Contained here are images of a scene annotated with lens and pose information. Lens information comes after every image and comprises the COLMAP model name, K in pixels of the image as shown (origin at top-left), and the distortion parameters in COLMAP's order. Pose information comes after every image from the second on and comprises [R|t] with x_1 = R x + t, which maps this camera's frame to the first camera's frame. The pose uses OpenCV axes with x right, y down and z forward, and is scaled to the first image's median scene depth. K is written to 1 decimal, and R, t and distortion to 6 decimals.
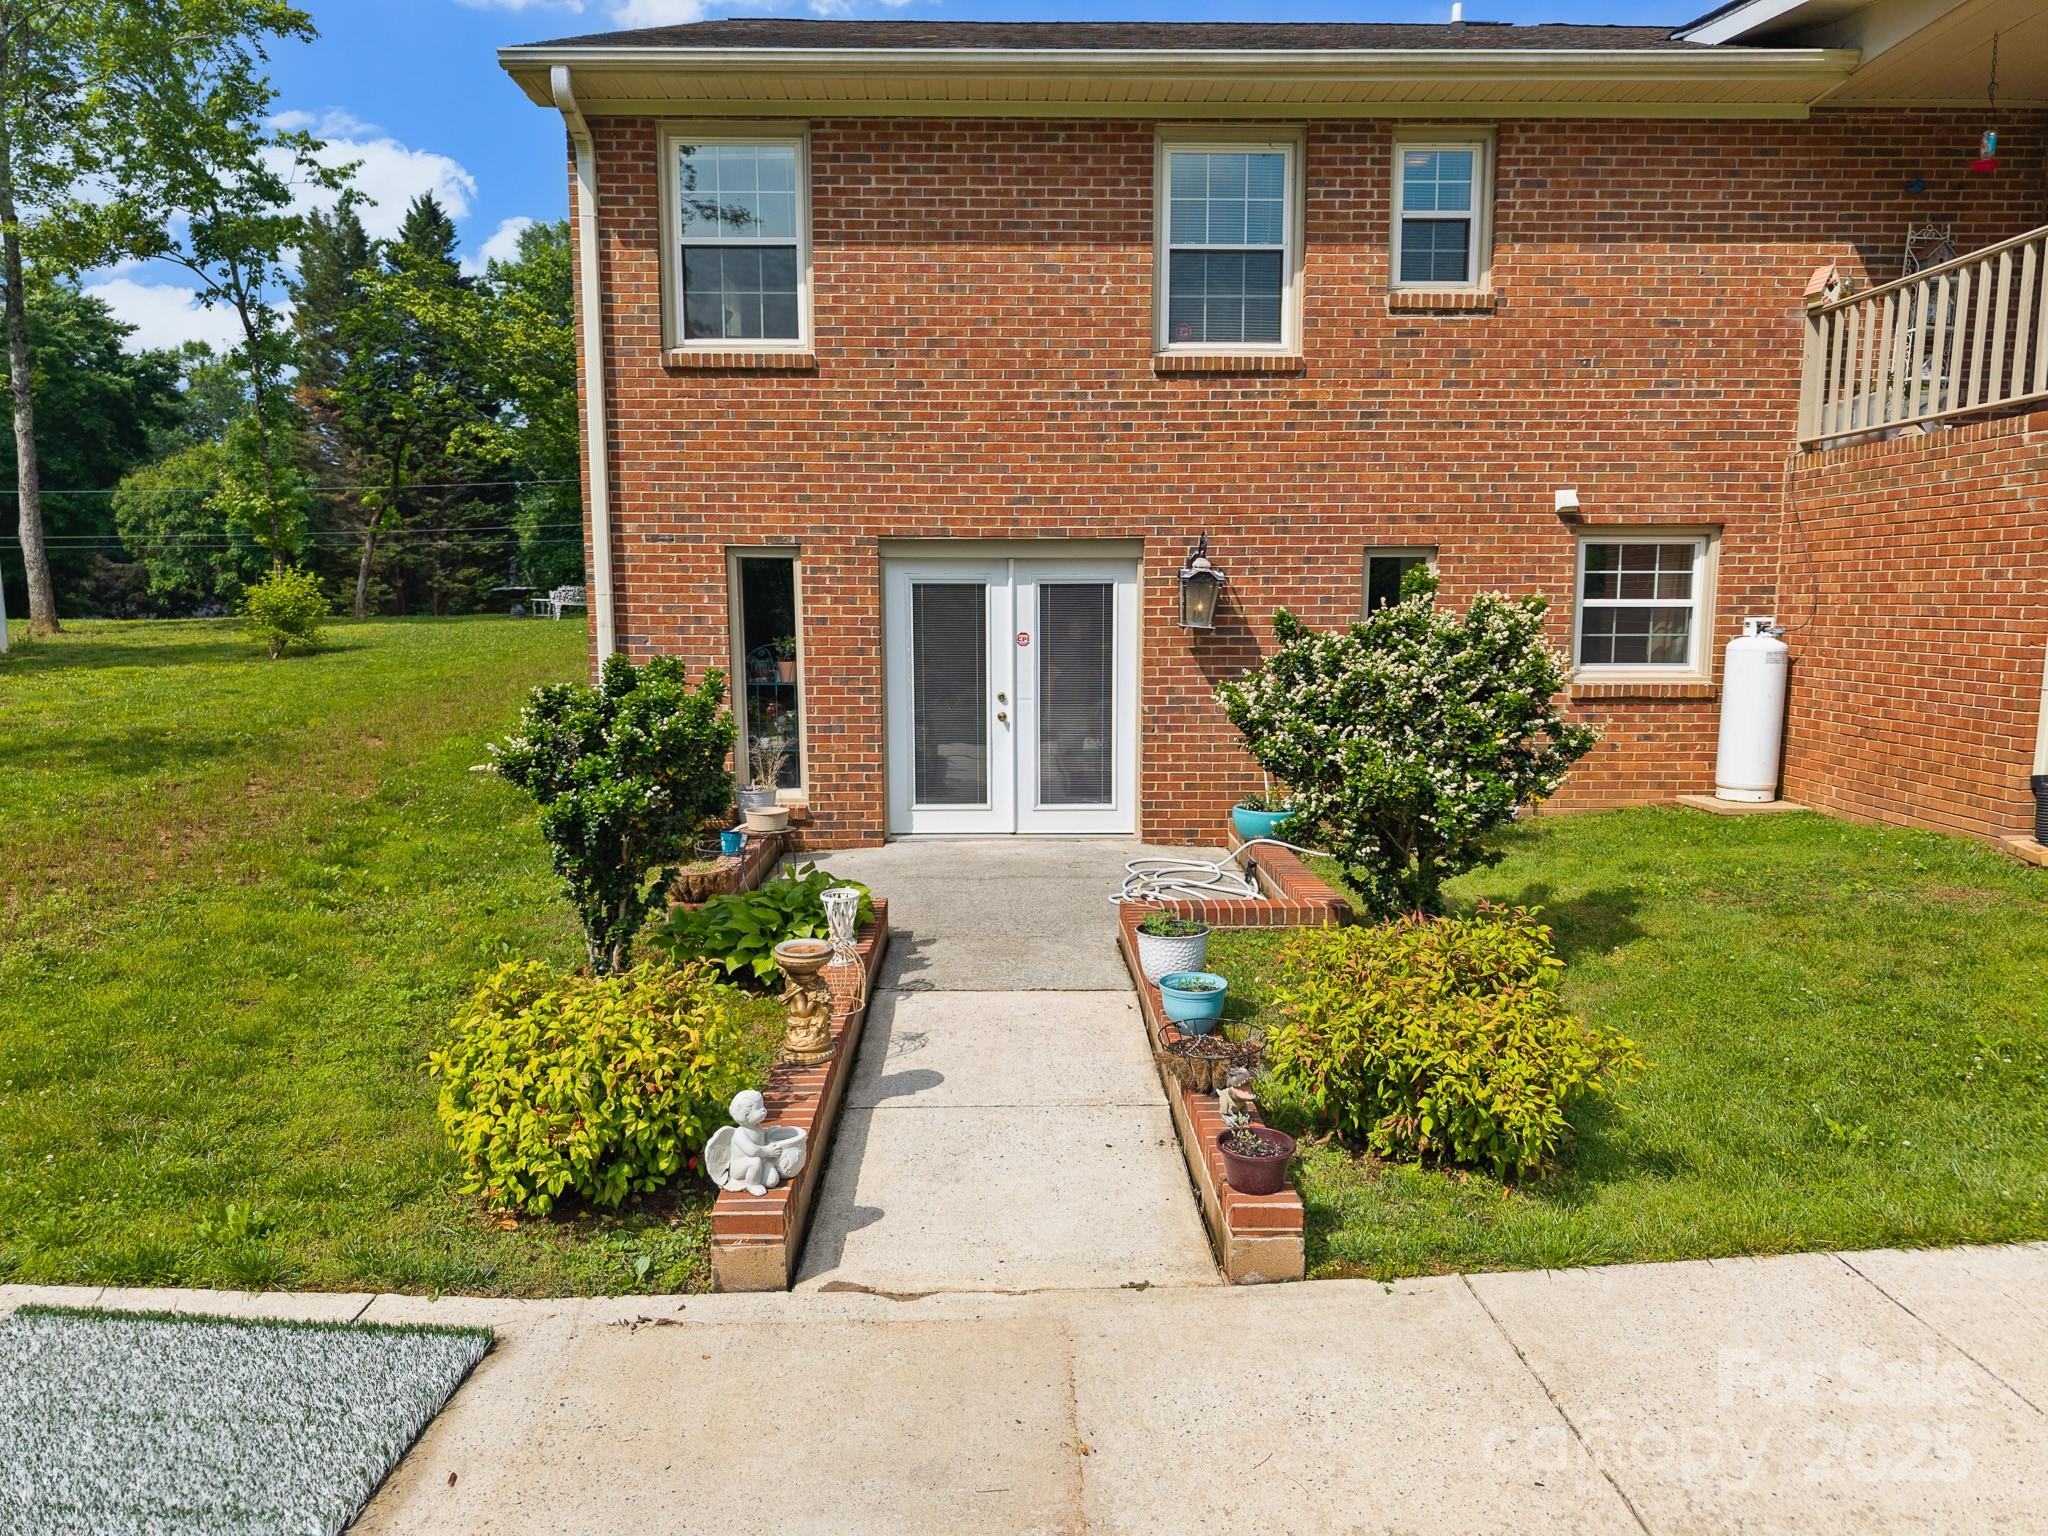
lens RADIAL K [[1377.7, 0, 1024.0], [0, 1377.7, 768.0], [0, 0, 1]] dist [0.009330, -0.004641]
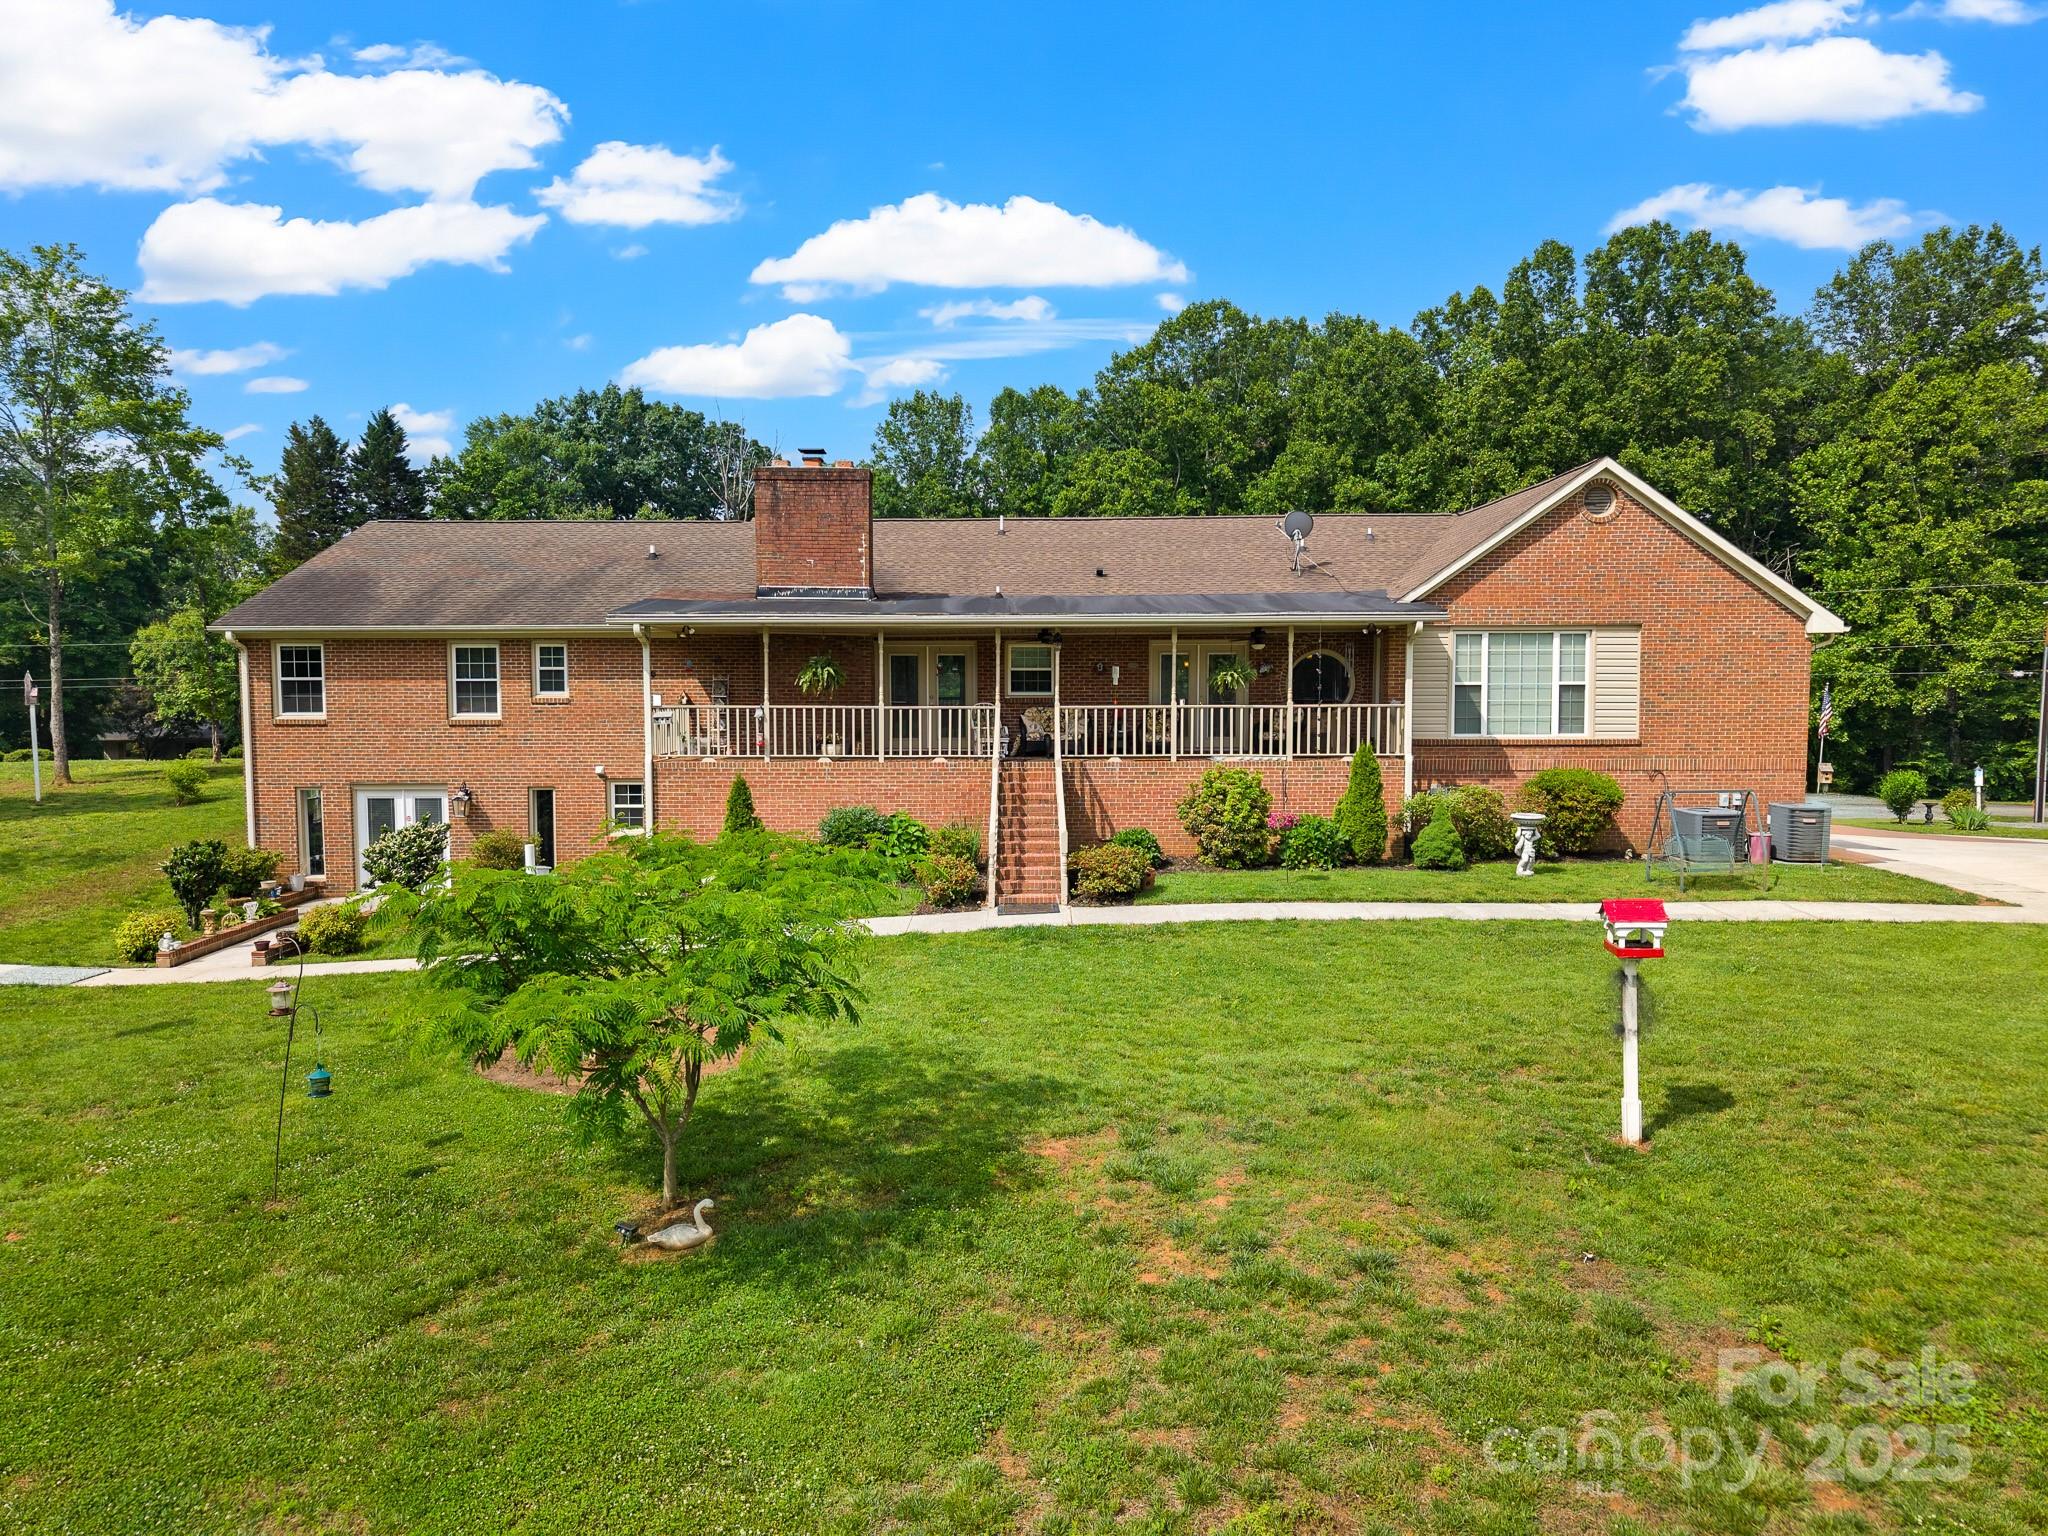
lens RADIAL K [[1377.7, 0, 1024.0], [0, 1377.7, 768.0], [0, 0, 1]] dist [0.009330, -0.004641]
pose [[0.999854, -0.000328, -0.017111, 1.301124], [-0.000740, 0.998052, -0.062386, -0.026391], [0.017098, 0.062389, 0.997905, -1.753166]]
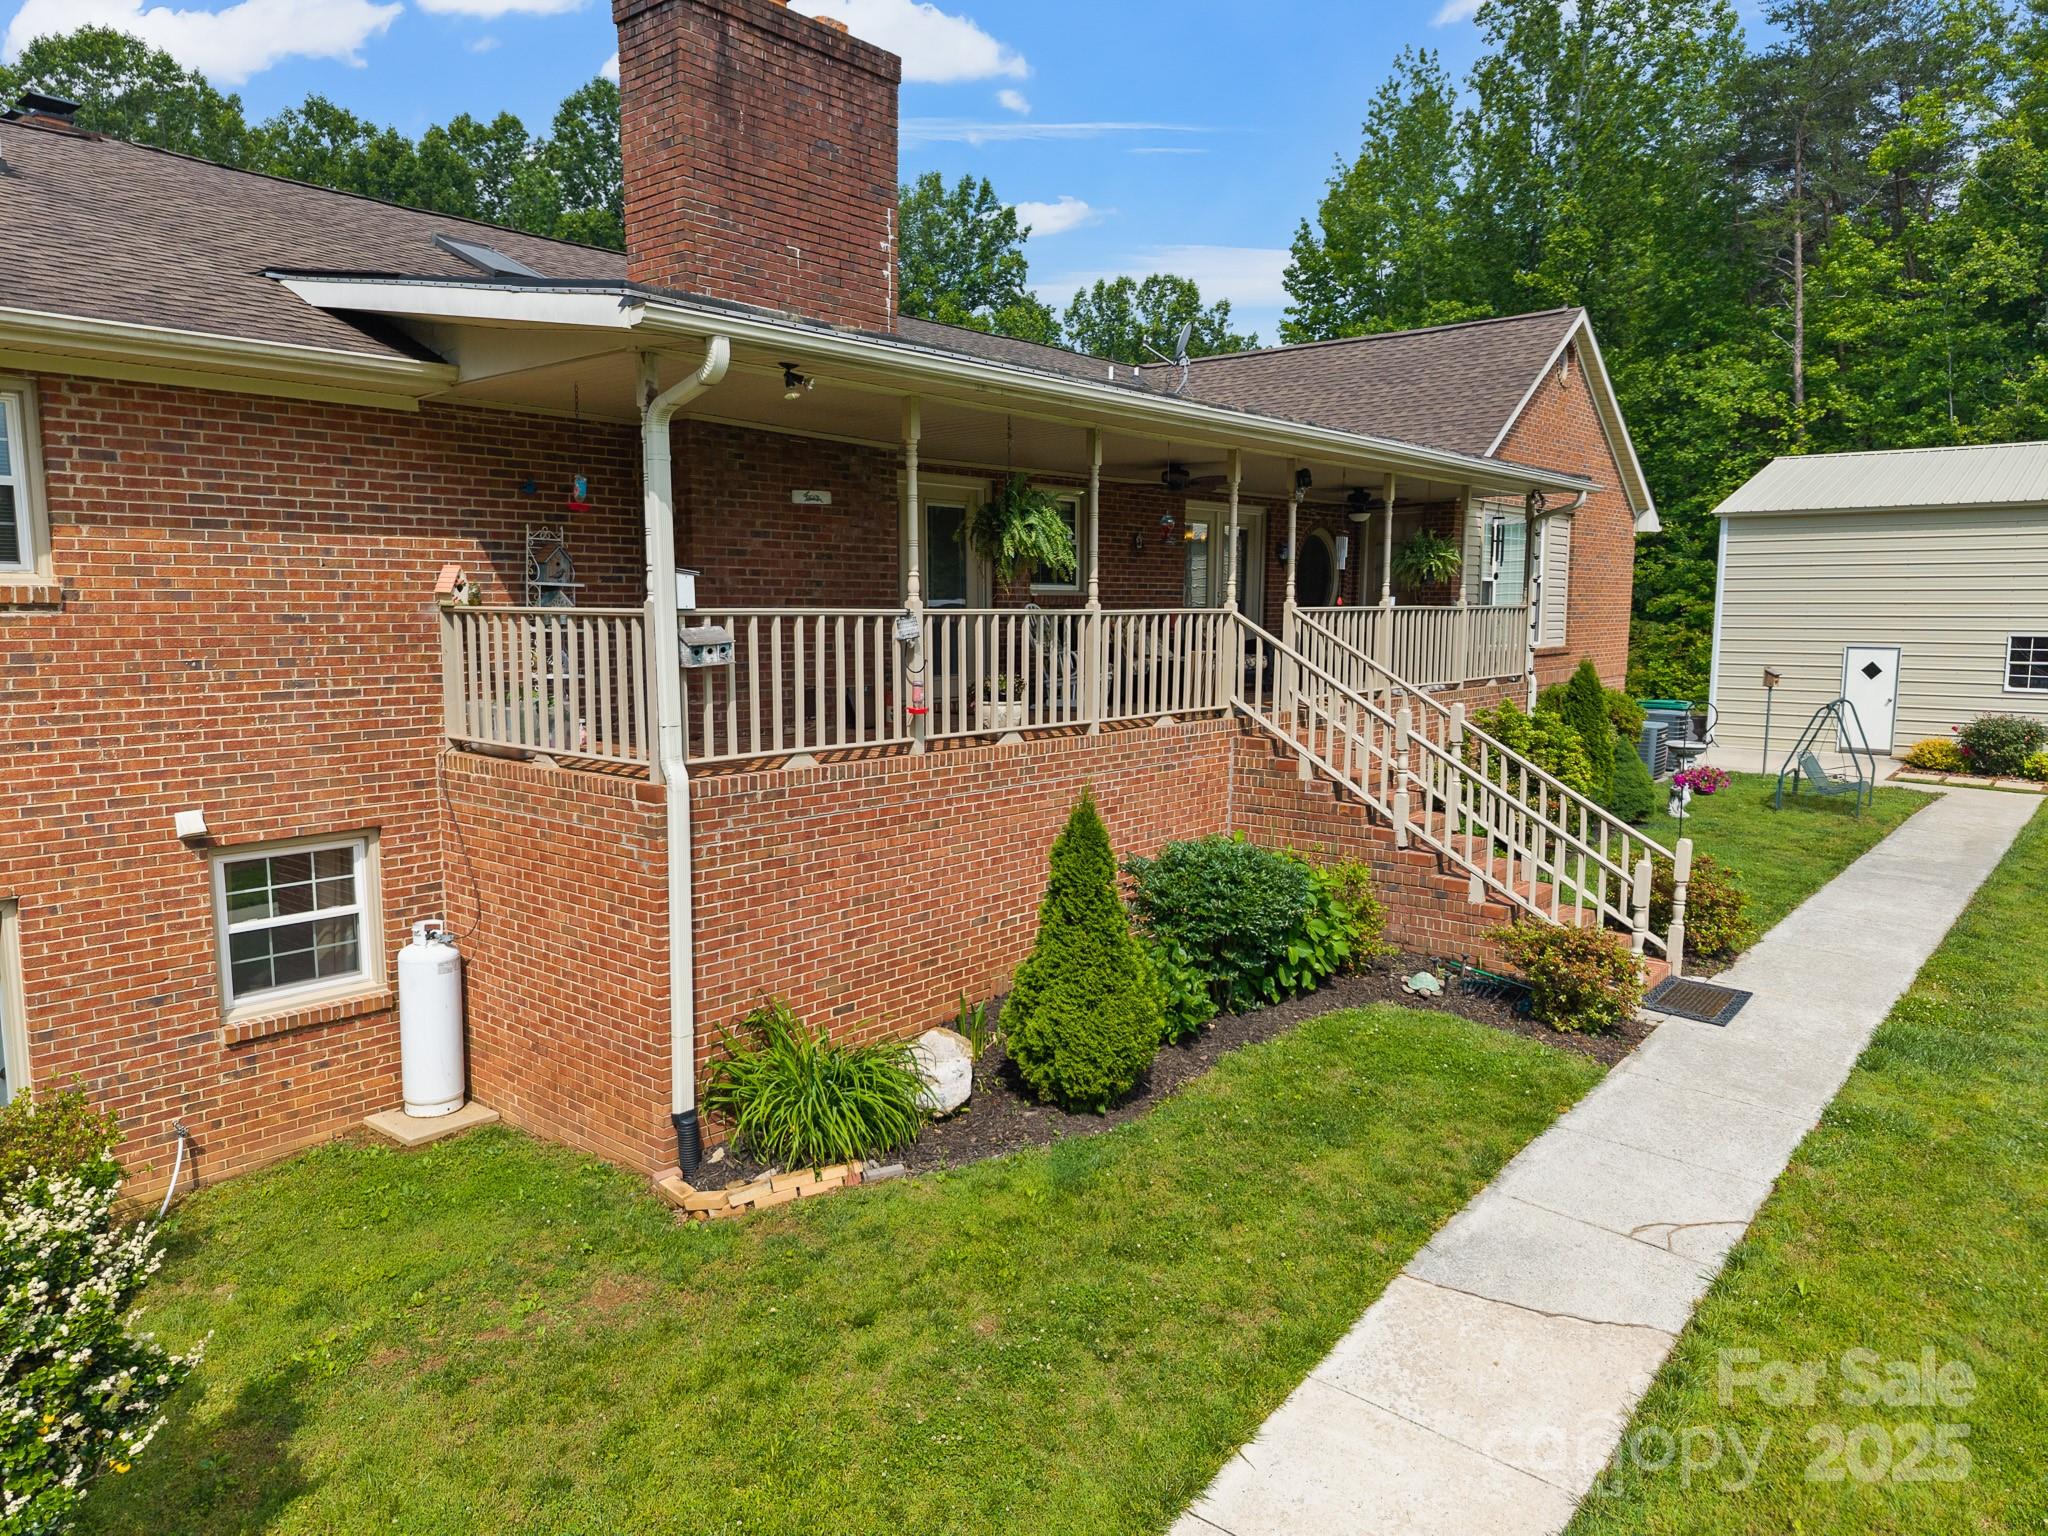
lens RADIAL K [[1380.8, 0, 1019.1], [0, 1380.8, 773.3], [0, 0, 1]] dist [0.005062, -0.011352]
pose [[0.660231, -0.091966, 0.745411, 0.100789], [0.089640, 0.995030, 0.043367, -0.217709], [-0.745694, 0.038187, 0.665193, 0.056493]]
